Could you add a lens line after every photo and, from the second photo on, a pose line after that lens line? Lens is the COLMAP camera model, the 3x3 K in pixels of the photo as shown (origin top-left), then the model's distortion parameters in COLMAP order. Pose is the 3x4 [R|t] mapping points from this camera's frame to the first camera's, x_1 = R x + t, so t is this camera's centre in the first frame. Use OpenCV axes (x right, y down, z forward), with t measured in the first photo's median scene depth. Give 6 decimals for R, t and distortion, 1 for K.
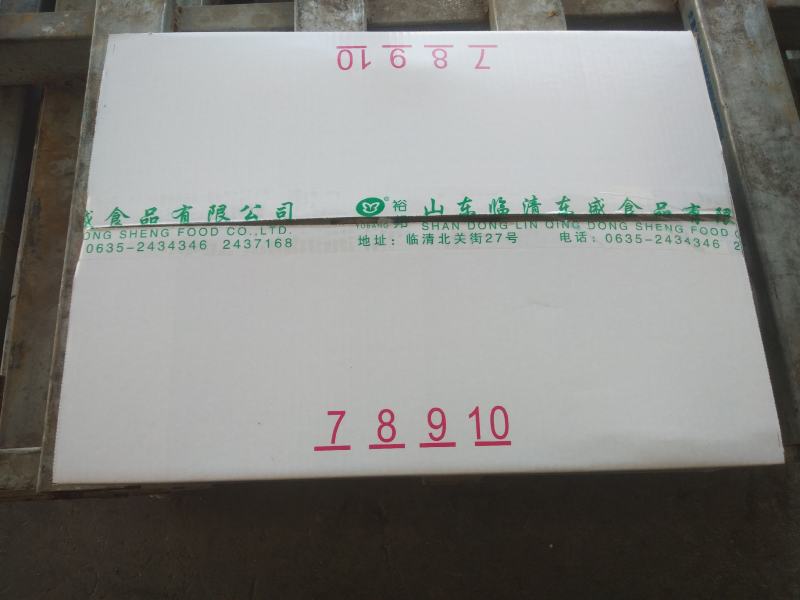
lens RADIAL K [[639.3, 0, 400.0], [0, 639.3, 300.0], [0, 0, 1]] dist [-0.001124, -0.002363]
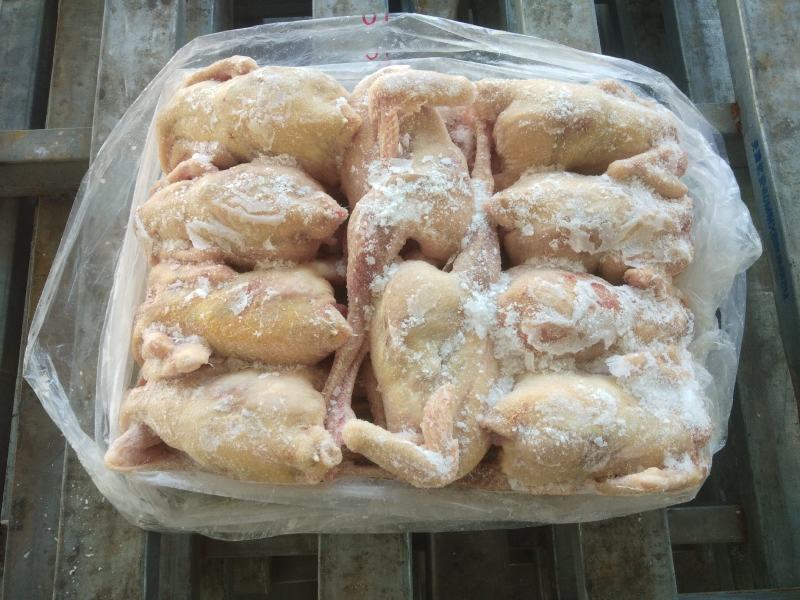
lens RADIAL K [[639.3, 0, 400.0], [0, 639.3, 300.0], [0, 0, 1]] dist [-0.001124, -0.002363]
pose [[0.999941, 0.009511, -0.005243, -0.035622], [-0.009110, 0.997382, 0.071738, -0.282707], [0.005912, -0.071686, 0.997410, 0.086173]]
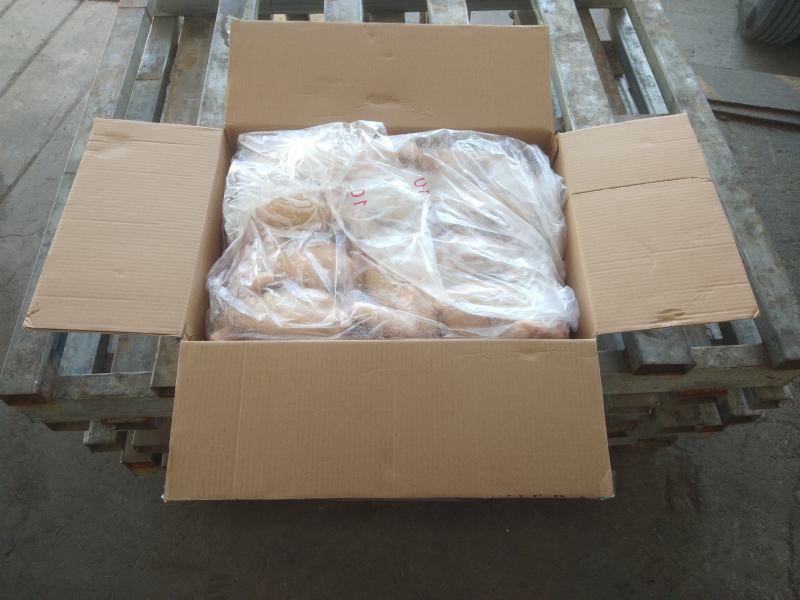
lens RADIAL K [[639.3, 0, 400.0], [0, 639.3, 300.0], [0, 0, 1]] dist [-0.001124, -0.002363]
pose [[0.999938, 0.004093, 0.010366, 0.016941], [-0.001353, 0.967820, -0.251640, 0.375369], [-0.011063, 0.251611, 0.967765, -0.436051]]
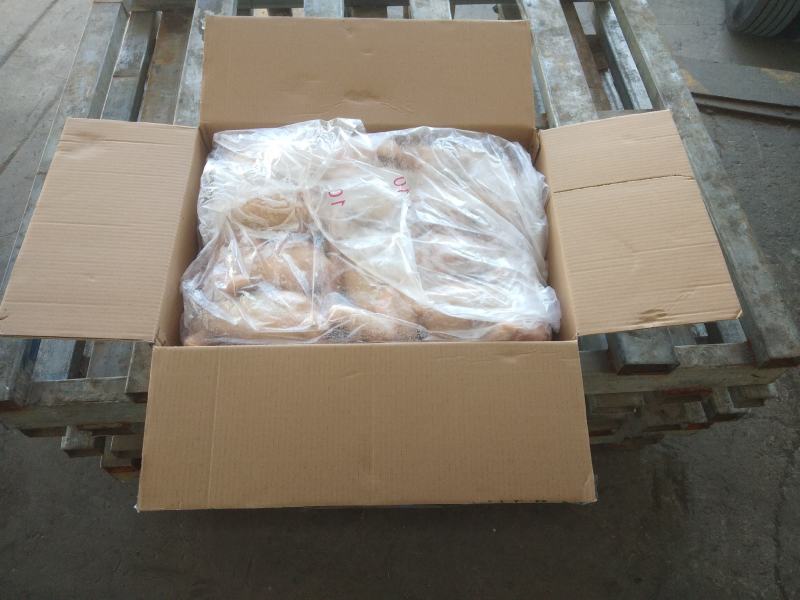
lens RADIAL K [[639.3, 0, 400.0], [0, 639.3, 300.0], [0, 0, 1]] dist [-0.001124, -0.002363]
pose [[0.999713, -0.004593, 0.023502, 0.039020], [0.010162, 0.970053, -0.242680, 0.356603], [-0.021684, 0.242849, 0.969822, -0.418400]]
